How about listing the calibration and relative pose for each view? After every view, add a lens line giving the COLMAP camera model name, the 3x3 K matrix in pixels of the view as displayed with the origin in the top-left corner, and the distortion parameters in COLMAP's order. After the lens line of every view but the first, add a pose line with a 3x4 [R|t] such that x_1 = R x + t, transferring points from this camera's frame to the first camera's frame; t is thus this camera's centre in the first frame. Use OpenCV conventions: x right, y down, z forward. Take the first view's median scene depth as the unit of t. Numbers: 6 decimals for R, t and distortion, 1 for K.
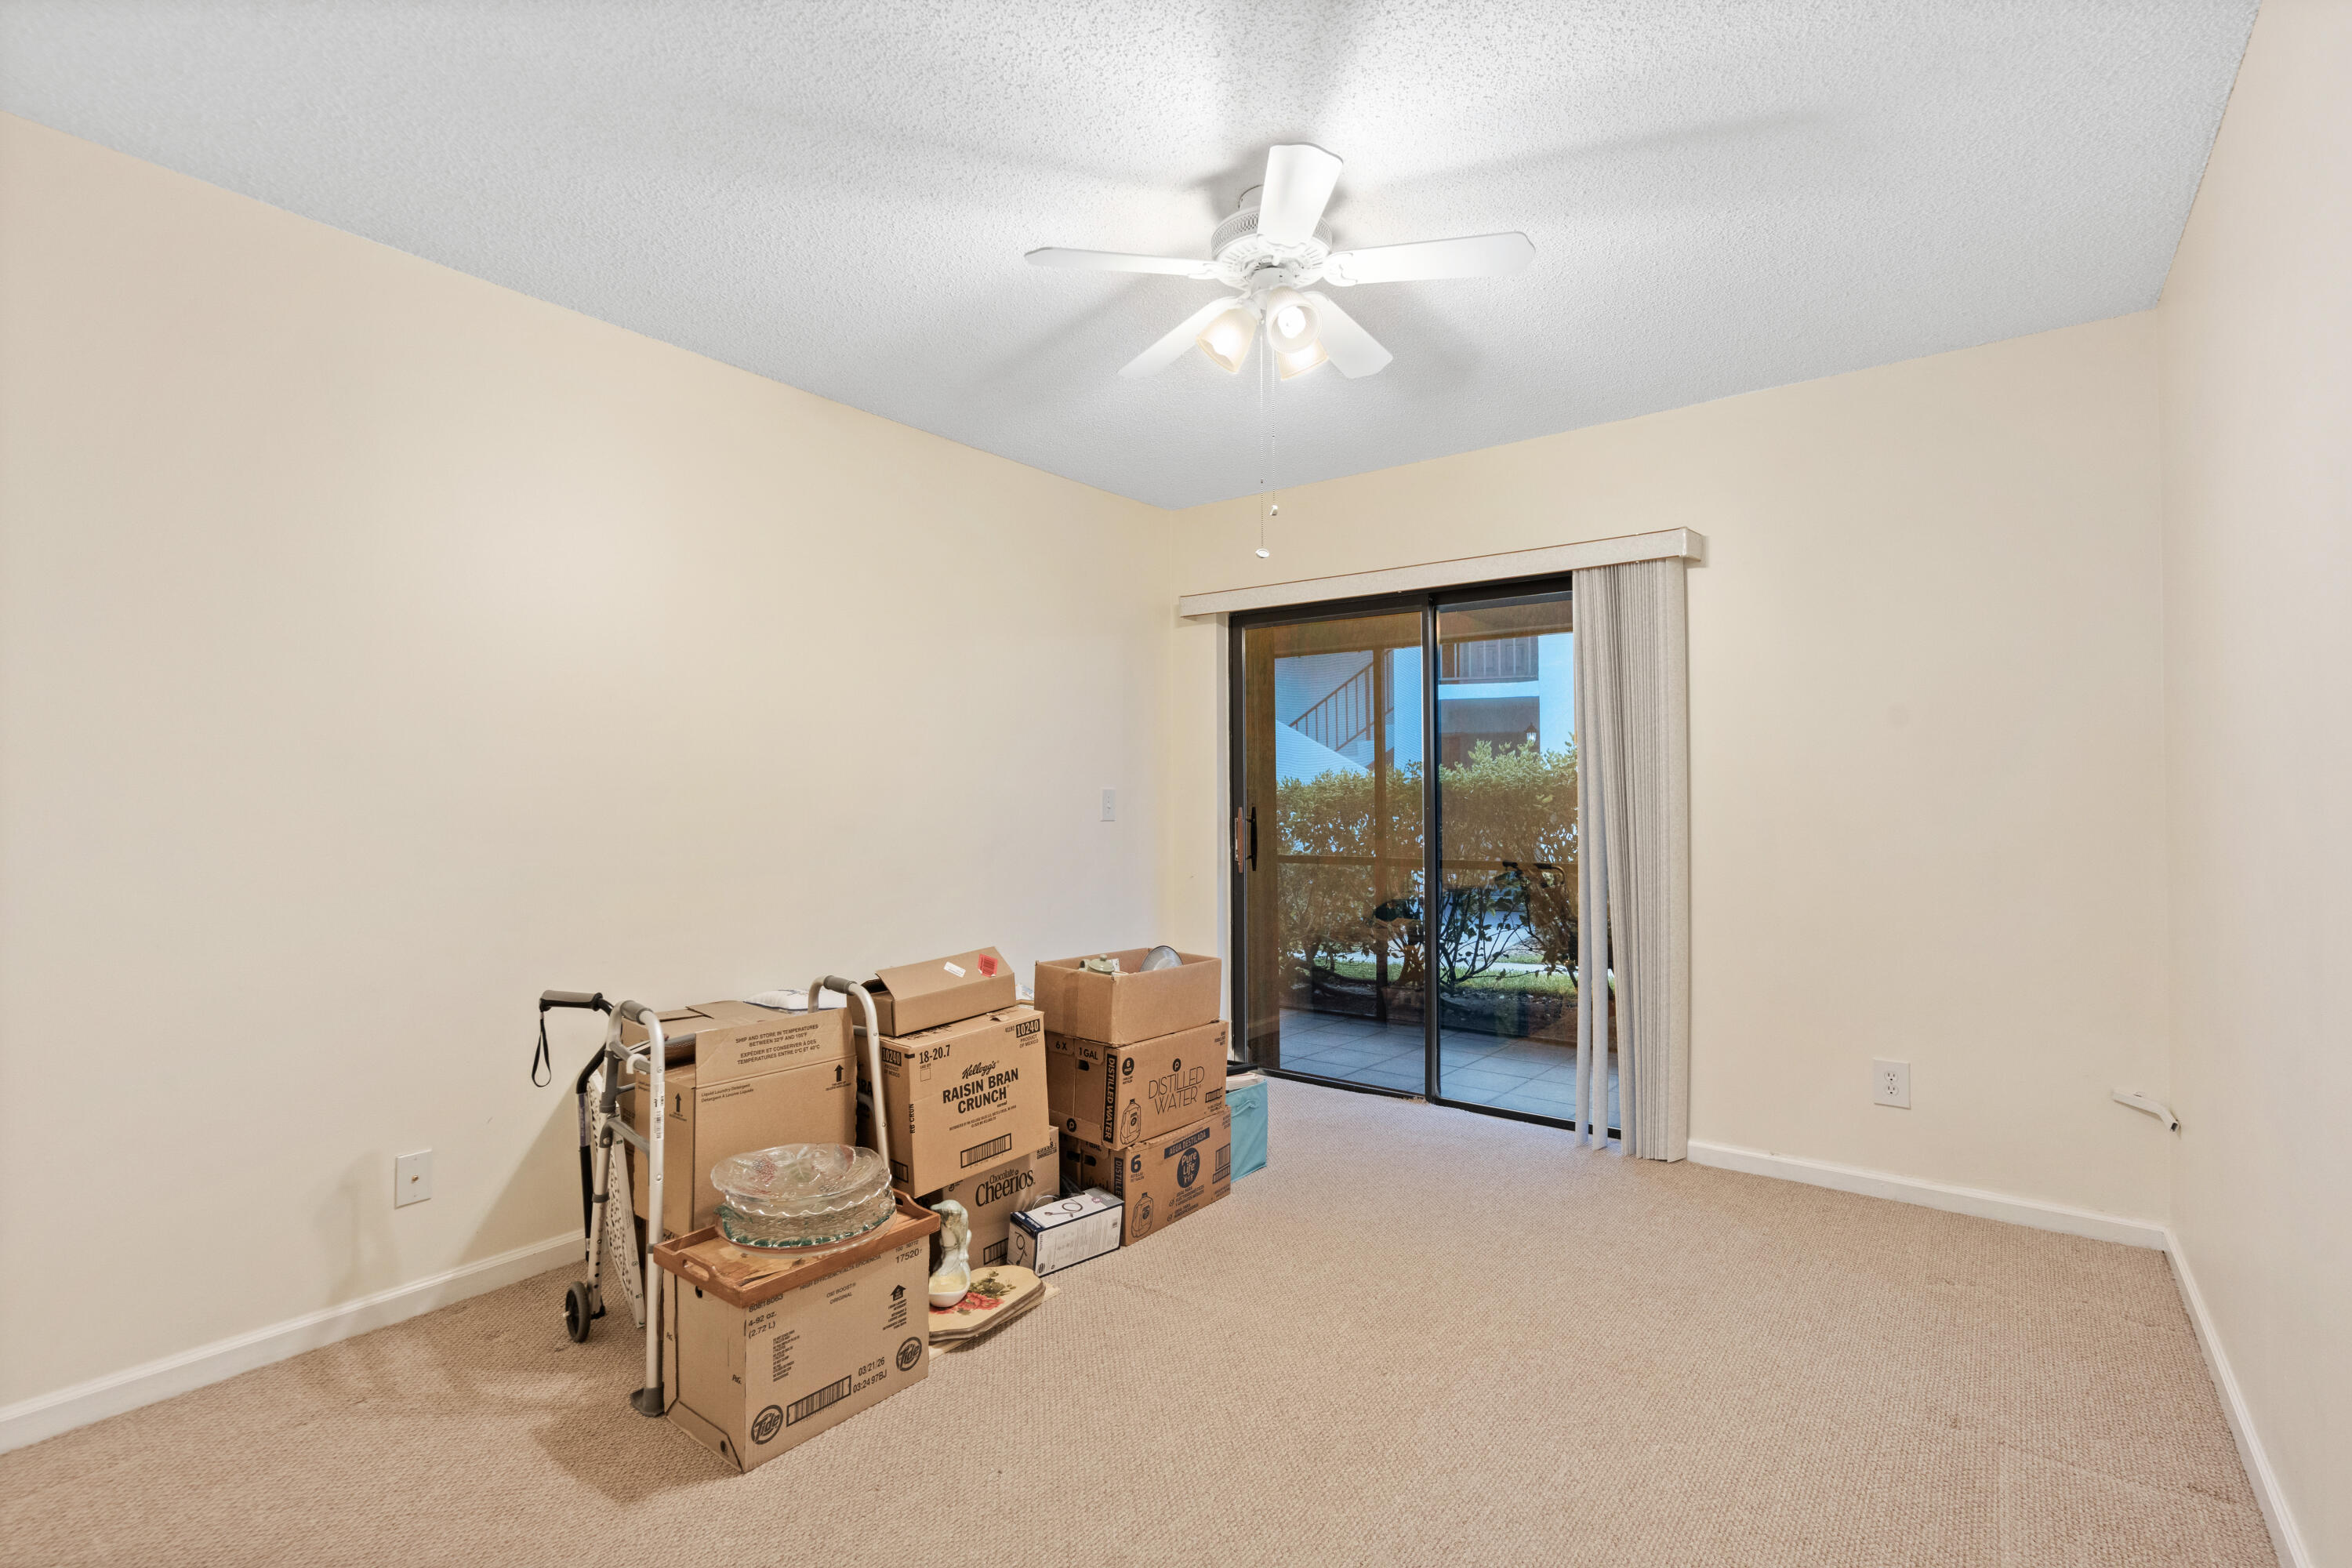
lens RADIAL K [[1076.7, 0, 1174.5], [0, 1076.7, 785.2], [0, 0, 1]] dist [-0.003531, 0.002871]
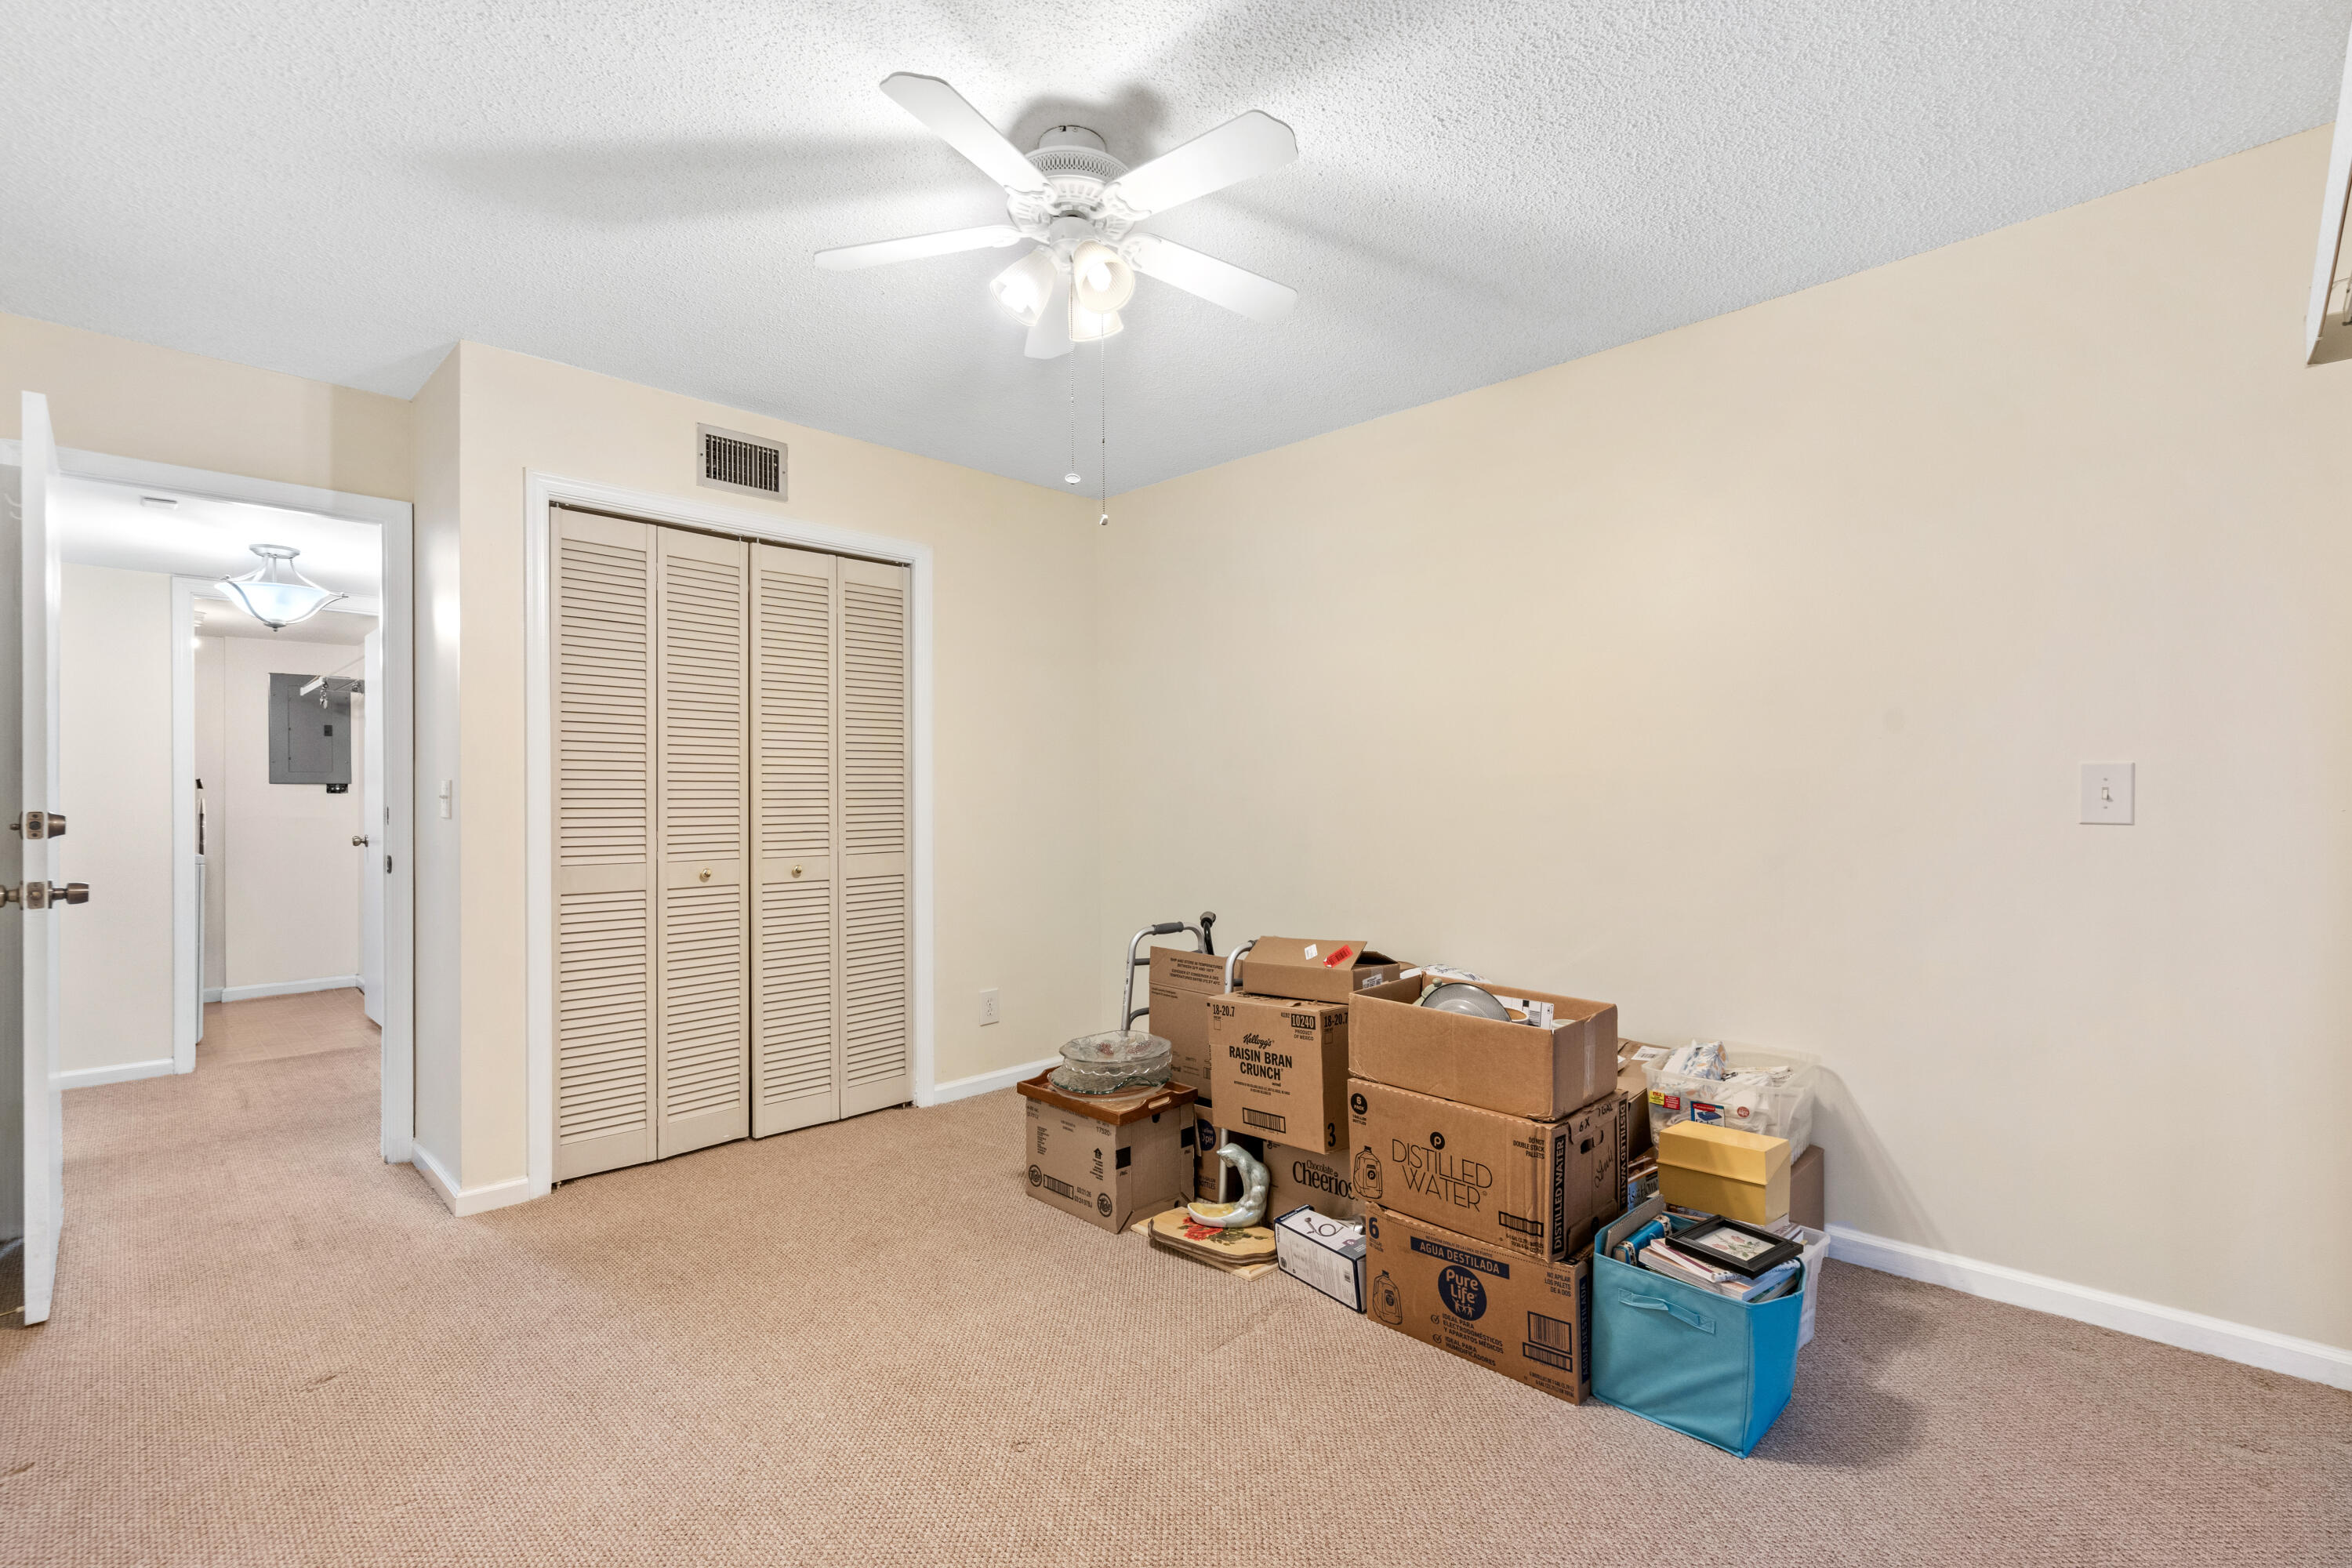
lens RADIAL K [[1076.7, 0, 1177.2], [0, 1076.7, 791.5], [0, 0, 1]] dist [-0.003531, 0.002871]
pose [[-0.135291, -0.000886, -0.990806, 0.814986], [0.017719, 0.999838, -0.003314, 0.016703], [0.990648, -0.018005, -0.135253, 0.979794]]
